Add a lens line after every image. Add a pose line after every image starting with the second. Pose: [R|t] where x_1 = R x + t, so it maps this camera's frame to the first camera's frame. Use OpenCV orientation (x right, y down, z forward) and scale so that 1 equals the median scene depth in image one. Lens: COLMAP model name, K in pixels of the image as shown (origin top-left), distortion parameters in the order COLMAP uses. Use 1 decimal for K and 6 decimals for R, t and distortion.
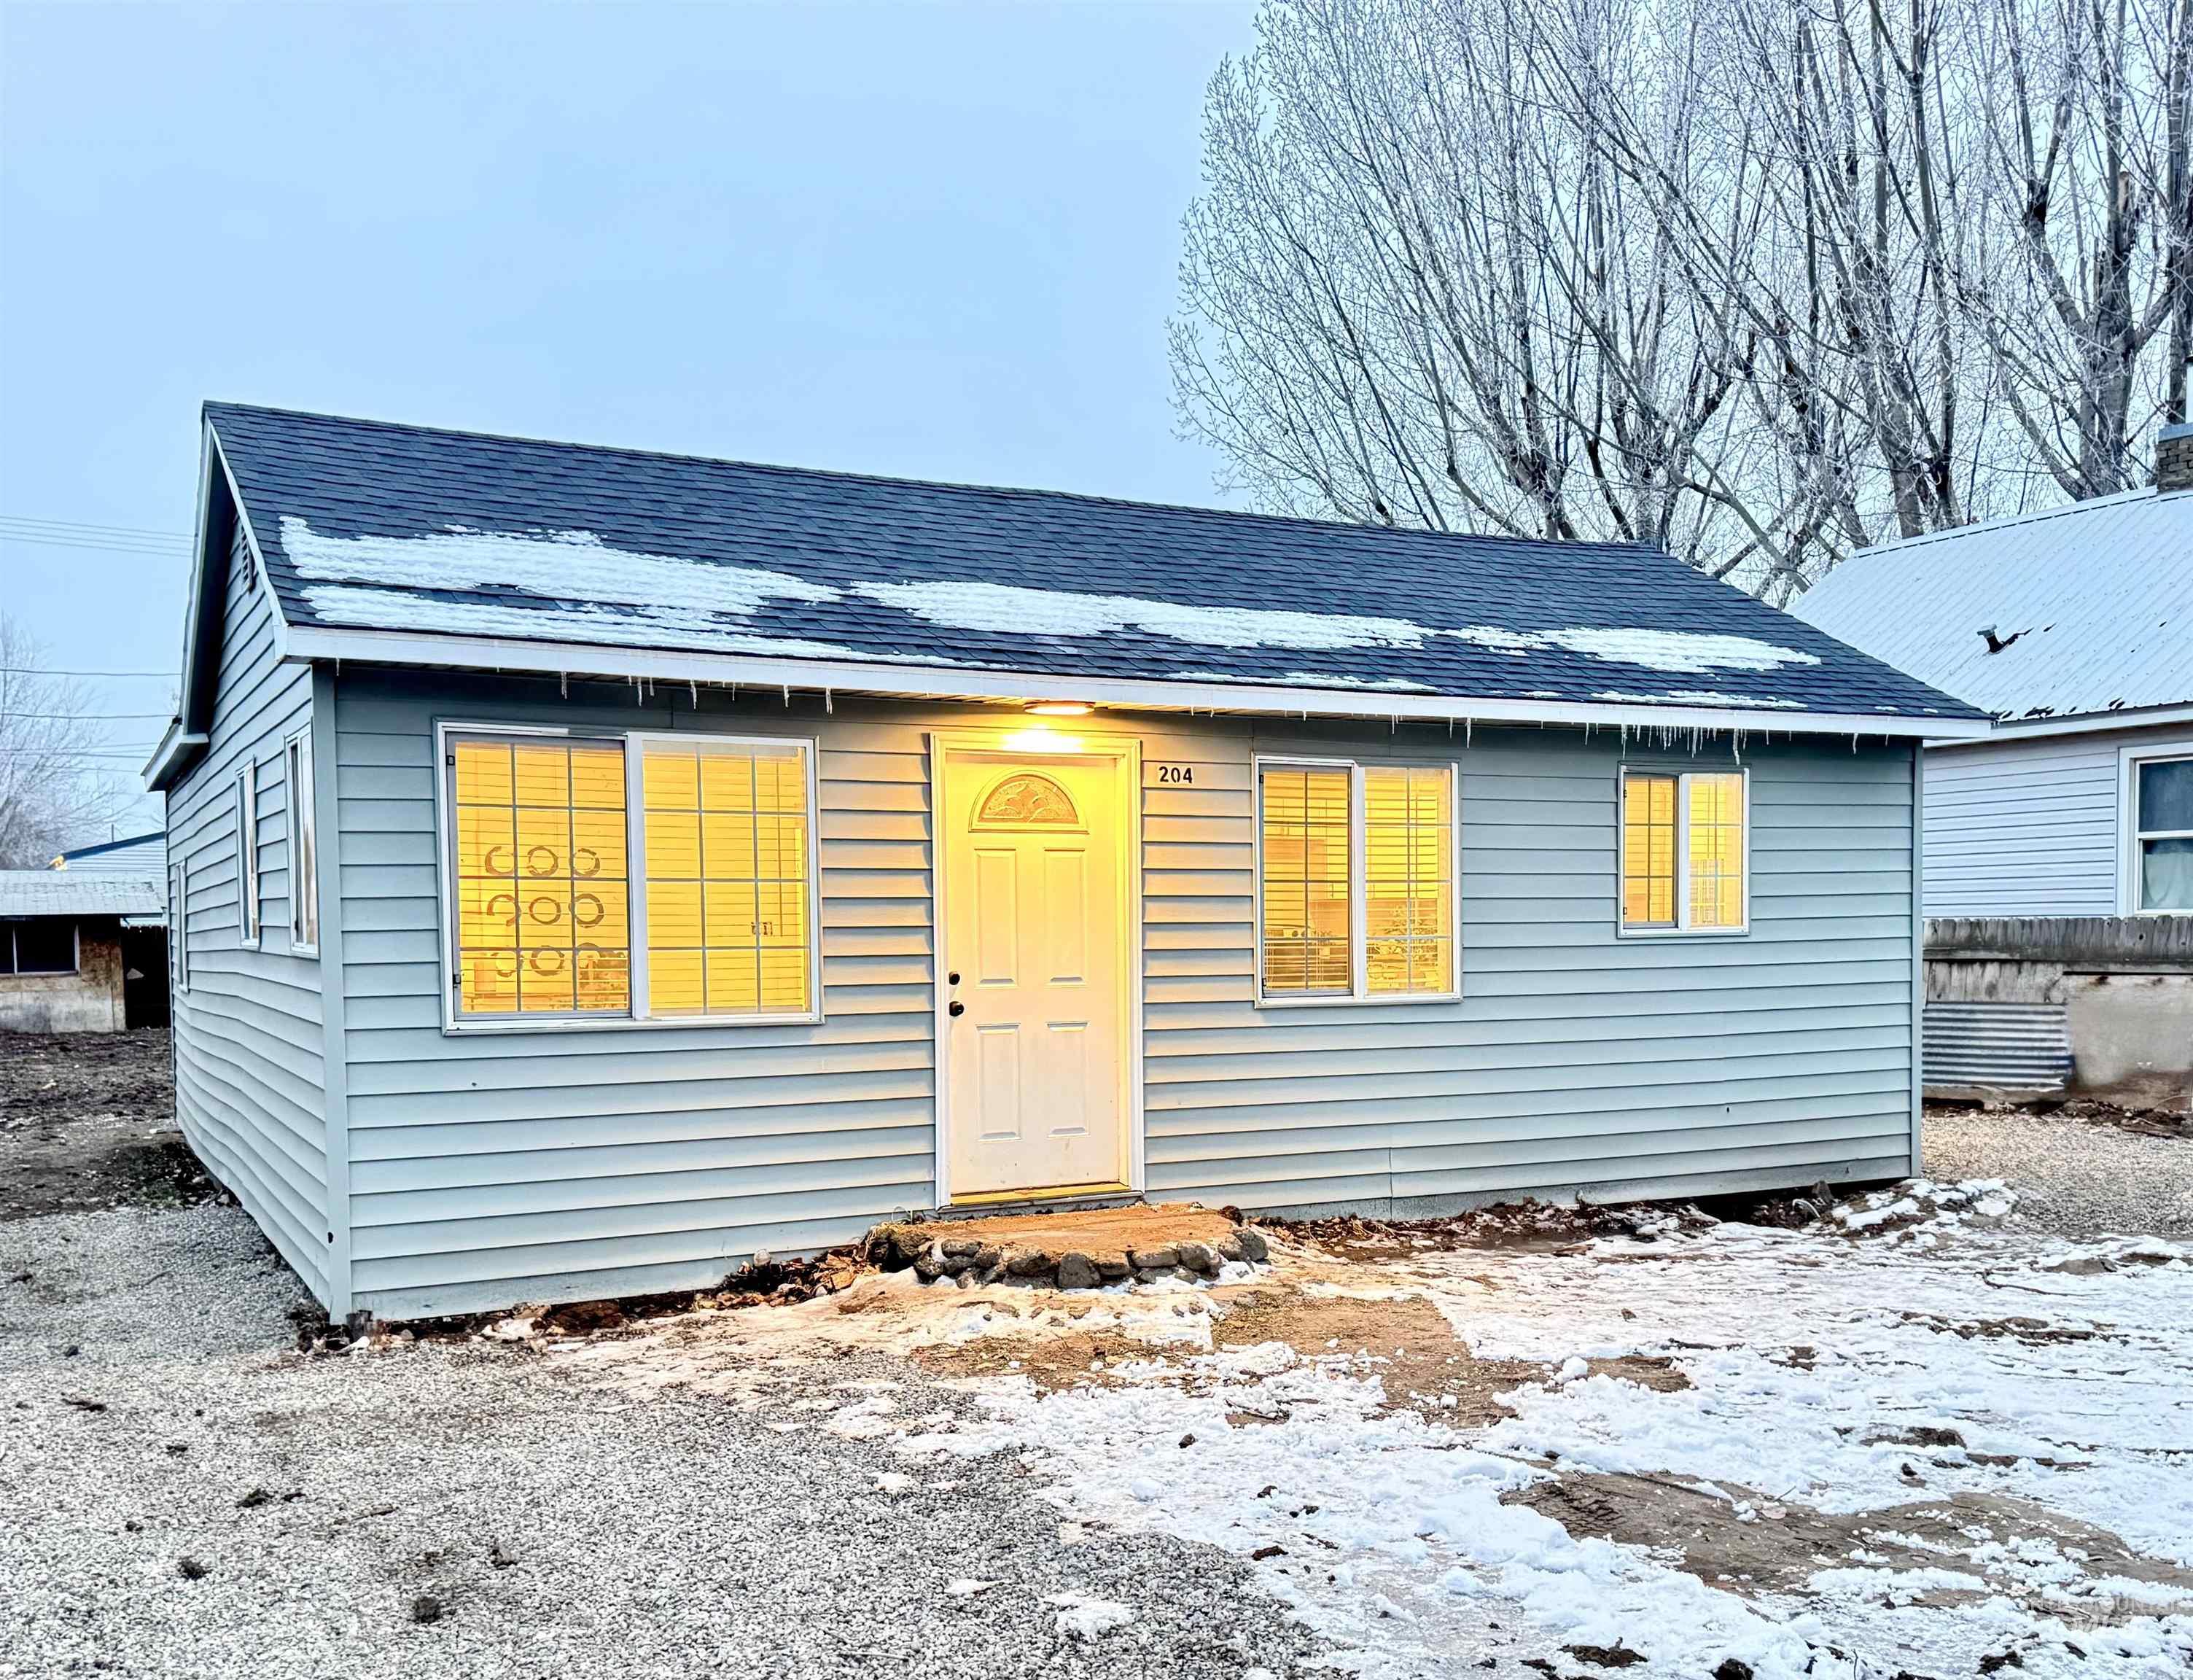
lens RADIAL K [[1987.1, 0, 1096.5], [0, 1987.1, 840.0], [0, 0, 1]] dist [-0.000436, -0.000202]
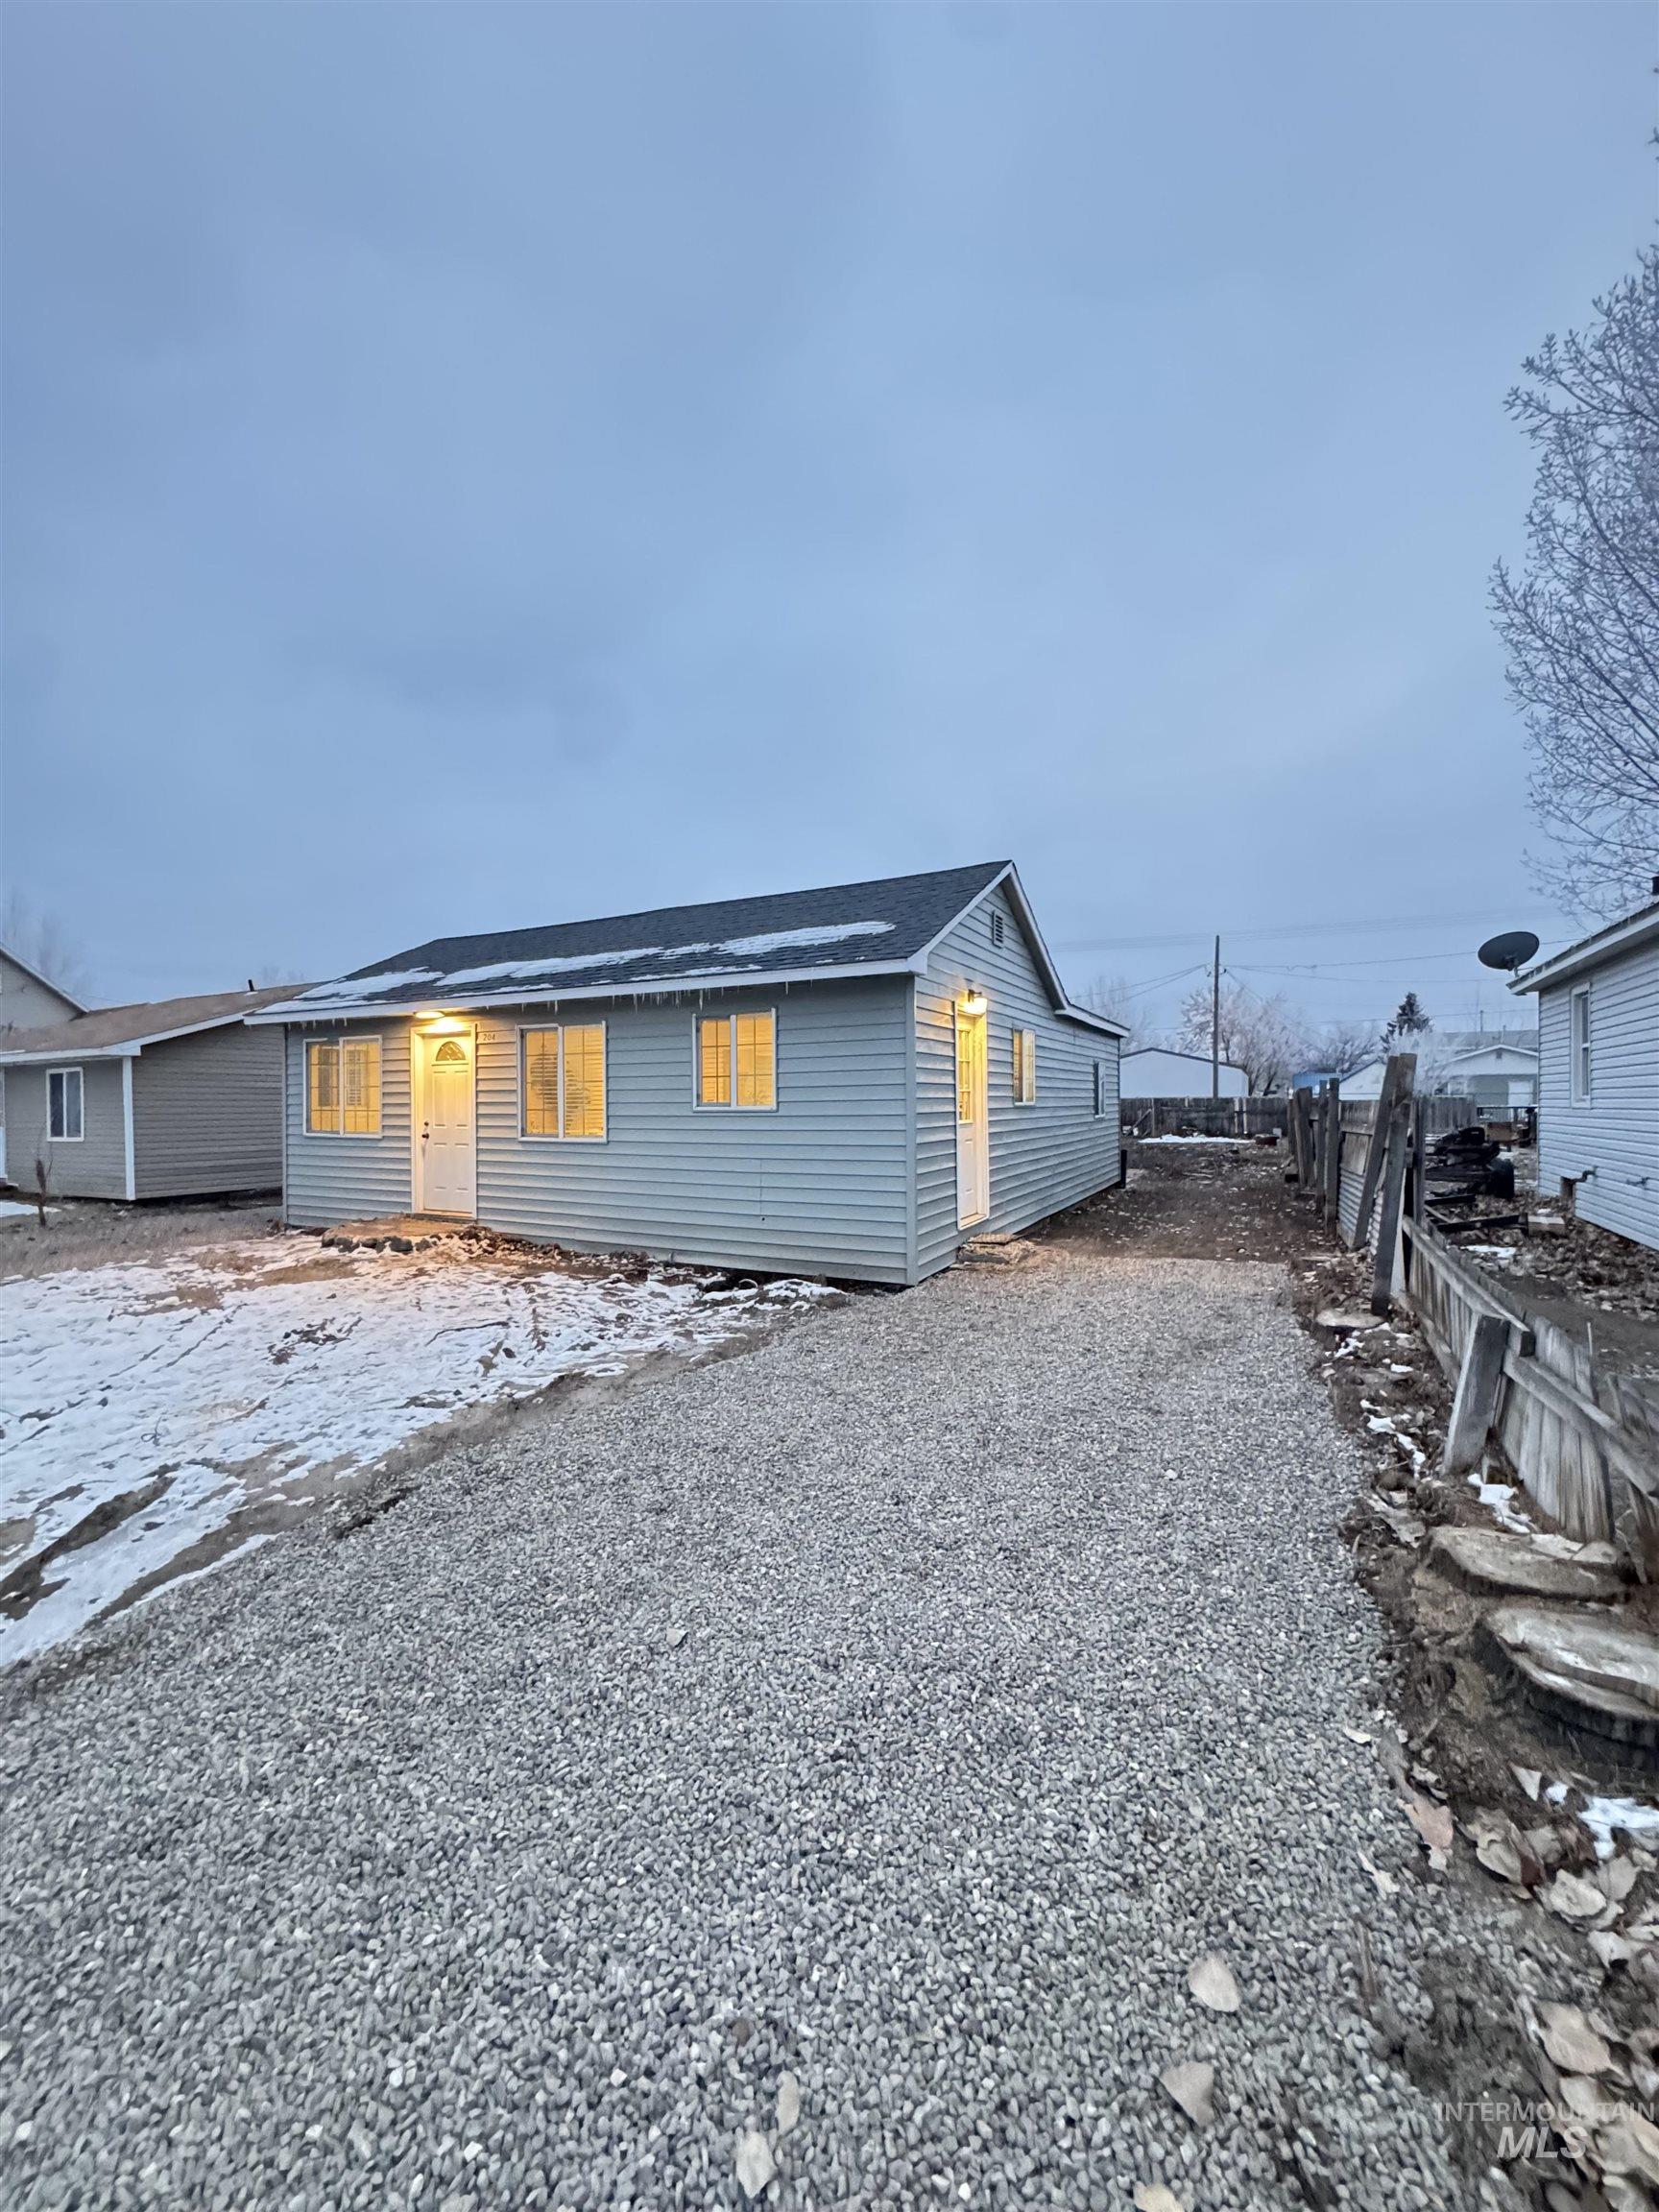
lens RADIAL K [[886.5, 0, 829.5], [0, 886.5, 1106.0], [0, 0, 1]] dist [-0.000783, -0.000194]
pose [[0.563253, 0.021620, -0.826002, 0.986176], [0.046176, 0.997272, 0.057590, 0.004290], [0.824993, -0.070579, 0.560718, 0.672146]]
